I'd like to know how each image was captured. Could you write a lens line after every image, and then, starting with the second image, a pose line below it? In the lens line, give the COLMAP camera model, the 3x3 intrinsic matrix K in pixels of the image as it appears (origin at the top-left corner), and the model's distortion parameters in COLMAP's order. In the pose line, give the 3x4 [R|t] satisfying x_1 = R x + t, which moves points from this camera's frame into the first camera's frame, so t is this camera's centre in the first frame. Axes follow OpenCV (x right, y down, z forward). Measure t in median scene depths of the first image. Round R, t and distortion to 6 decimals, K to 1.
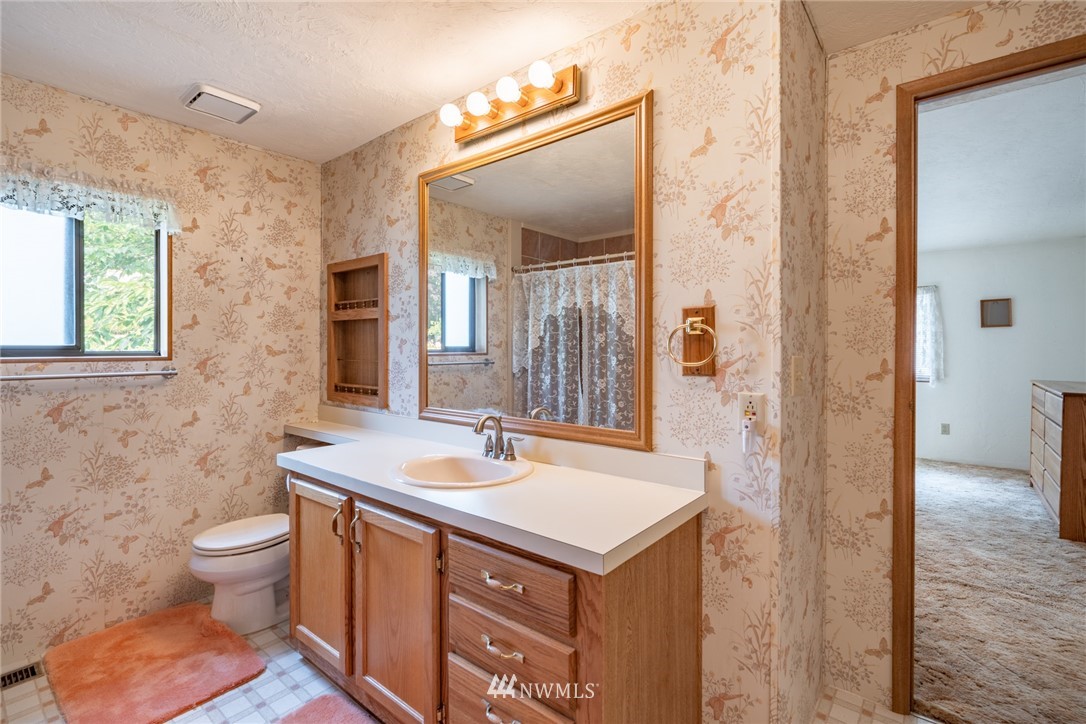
lens RADIAL K [[502.0, 0, 543.0], [0, 502.0, 343.6], [0, 0, 1]] dist [-0.008329, 0.000201]
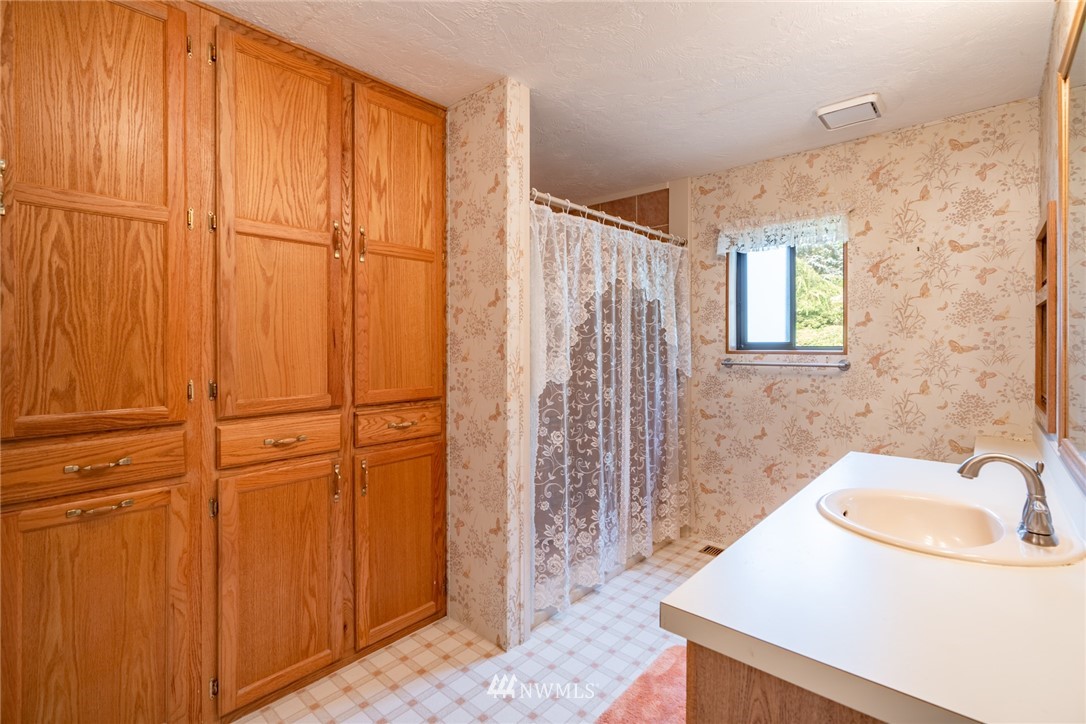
lens RADIAL K [[502.0, 0, 543.0], [0, 502.0, 343.6], [0, 0, 1]] dist [-0.008329, 0.000201]
pose [[-0.057949, -0.002462, -0.998316, 0.396357], [0.011571, 0.999928, -0.003138, 0.003838], [0.998252, -0.011733, -0.057917, 0.367773]]
